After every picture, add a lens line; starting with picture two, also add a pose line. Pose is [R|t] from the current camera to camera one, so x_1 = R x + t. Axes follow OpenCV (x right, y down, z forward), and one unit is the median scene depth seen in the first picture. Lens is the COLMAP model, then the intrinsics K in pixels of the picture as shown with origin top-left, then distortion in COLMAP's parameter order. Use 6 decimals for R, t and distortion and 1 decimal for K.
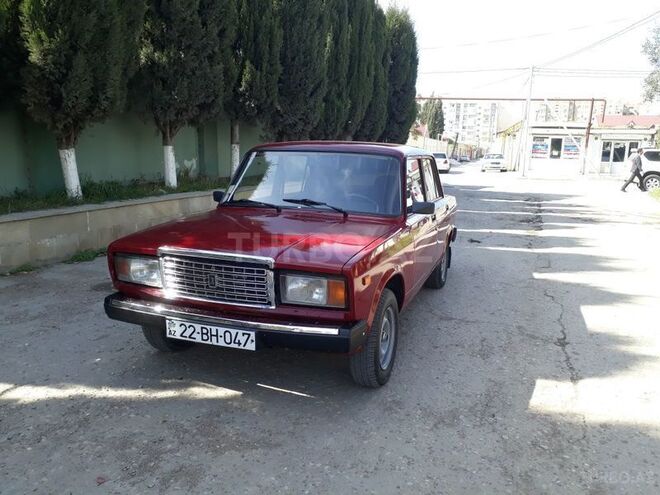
lens RADIAL K [[511.9, 0, 337.4], [0, 511.9, 239.6], [0, 0, 1]] dist [0.007992, -0.009532]
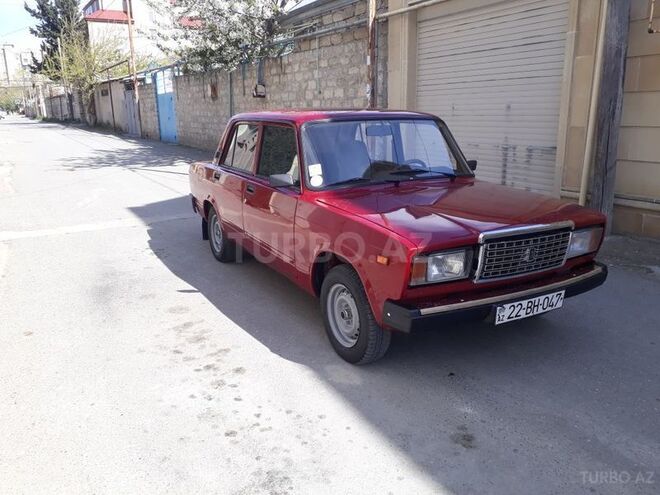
lens RADIAL K [[522.7, 0, 335.8], [0, 522.7, 246.3], [0, 0, 1]] dist [0.058597, -0.072466]
pose [[0.663954, -0.208170, 0.718214, -1.210974], [0.140075, 0.978091, 0.154001, -0.146487], [-0.734537, -0.001646, 0.678567, 0.558092]]
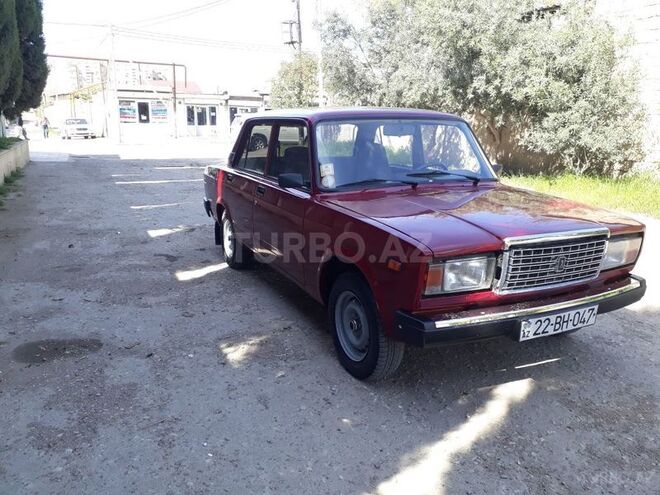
lens RADIAL K [[518.2, 0, 330.0], [0, 518.2, 247.5], [0, 0, 1]] dist [0.002996, 0.000499]
pose [[0.707176, -0.179164, 0.683960, -1.127109], [0.124814, 0.983803, 0.128658, -0.115723], [-0.695933, -0.005616, 0.718084, 0.604064]]
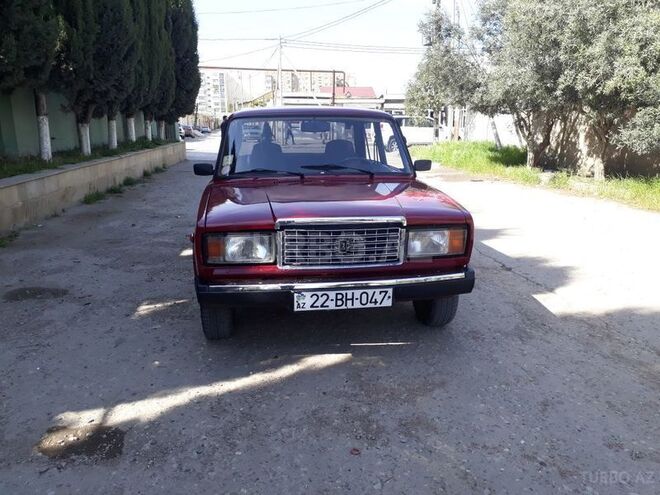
lens RADIAL K [[507.1, 0, 330.7], [0, 507.1, 240.6], [0, 0, 1]] dist [0.092048, -0.163760]
pose [[0.890816, -0.125259, 0.436758, -0.677376], [0.100089, 0.991734, 0.080281, -0.012114], [-0.443204, -0.027801, 0.895990, 0.115750]]
